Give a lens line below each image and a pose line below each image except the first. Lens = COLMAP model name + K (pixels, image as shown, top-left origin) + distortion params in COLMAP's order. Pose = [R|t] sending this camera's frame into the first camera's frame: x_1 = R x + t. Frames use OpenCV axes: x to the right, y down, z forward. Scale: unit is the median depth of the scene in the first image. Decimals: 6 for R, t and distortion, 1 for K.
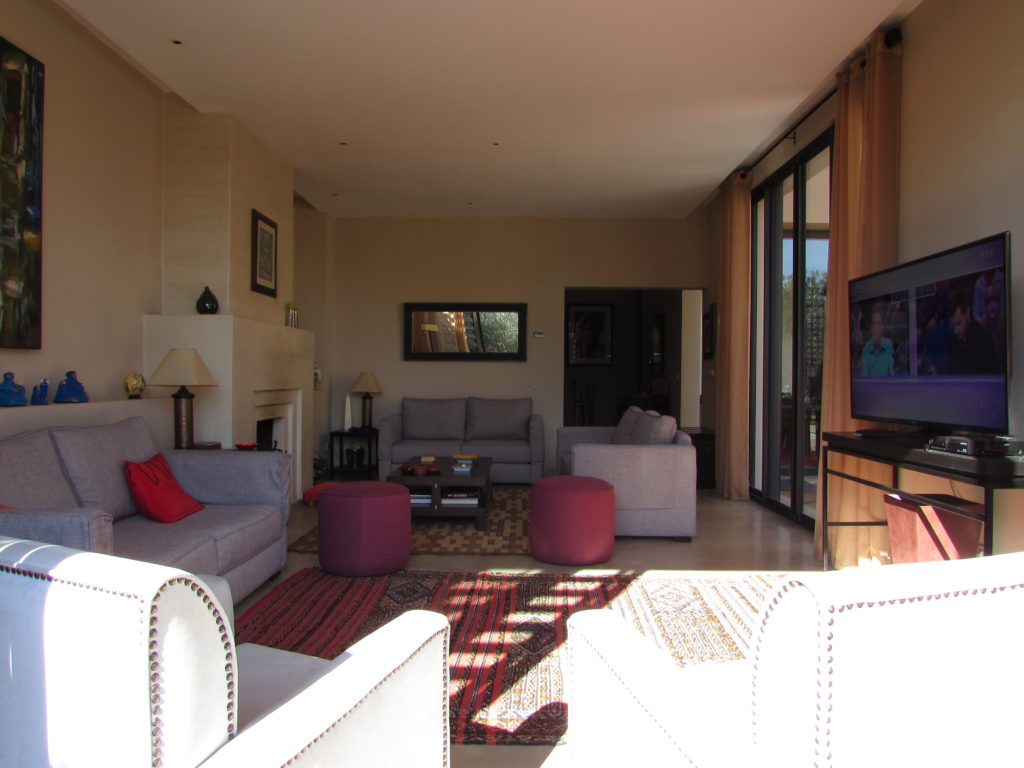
lens RADIAL K [[724.5, 0, 509.8], [0, 724.5, 384.2], [0, 0, 1]] dist [-0.038180, 0.018862]
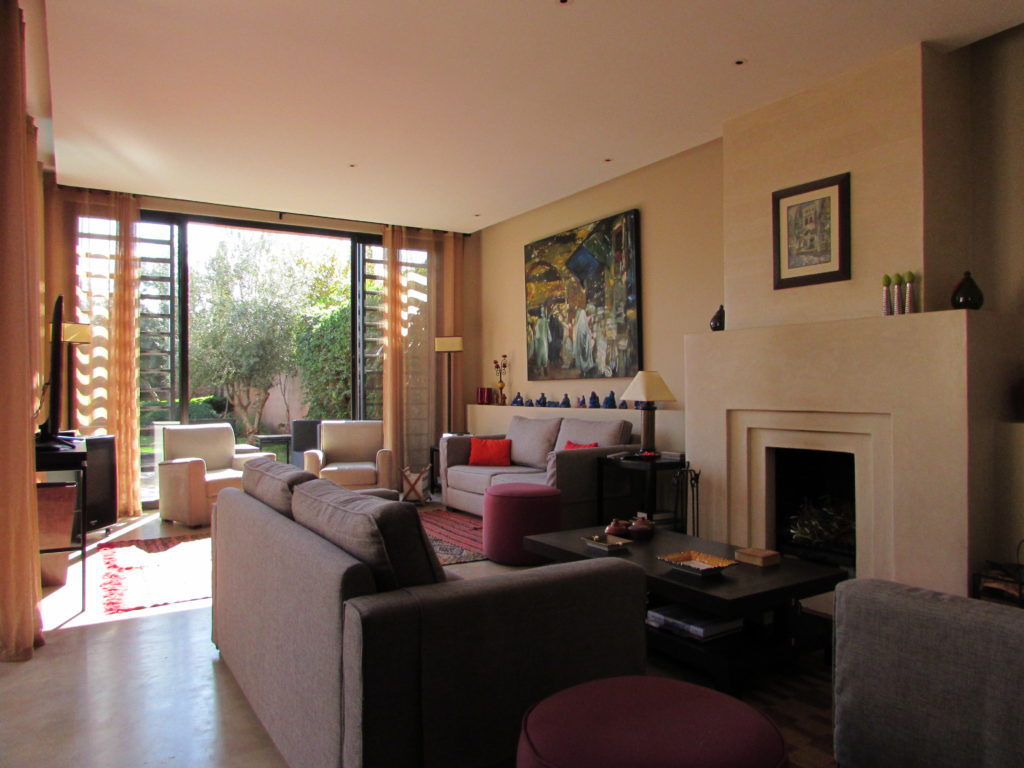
lens RADIAL K [[724.5, 0, 509.8], [0, 724.5, 384.2], [0, 0, 1]] dist [-0.038180, 0.018862]
pose [[-0.838446, 0.000562, -0.544985, 0.554882], [-0.003015, 0.999979, 0.005669, -0.041247], [0.544977, 0.006397, -0.838427, 2.377974]]
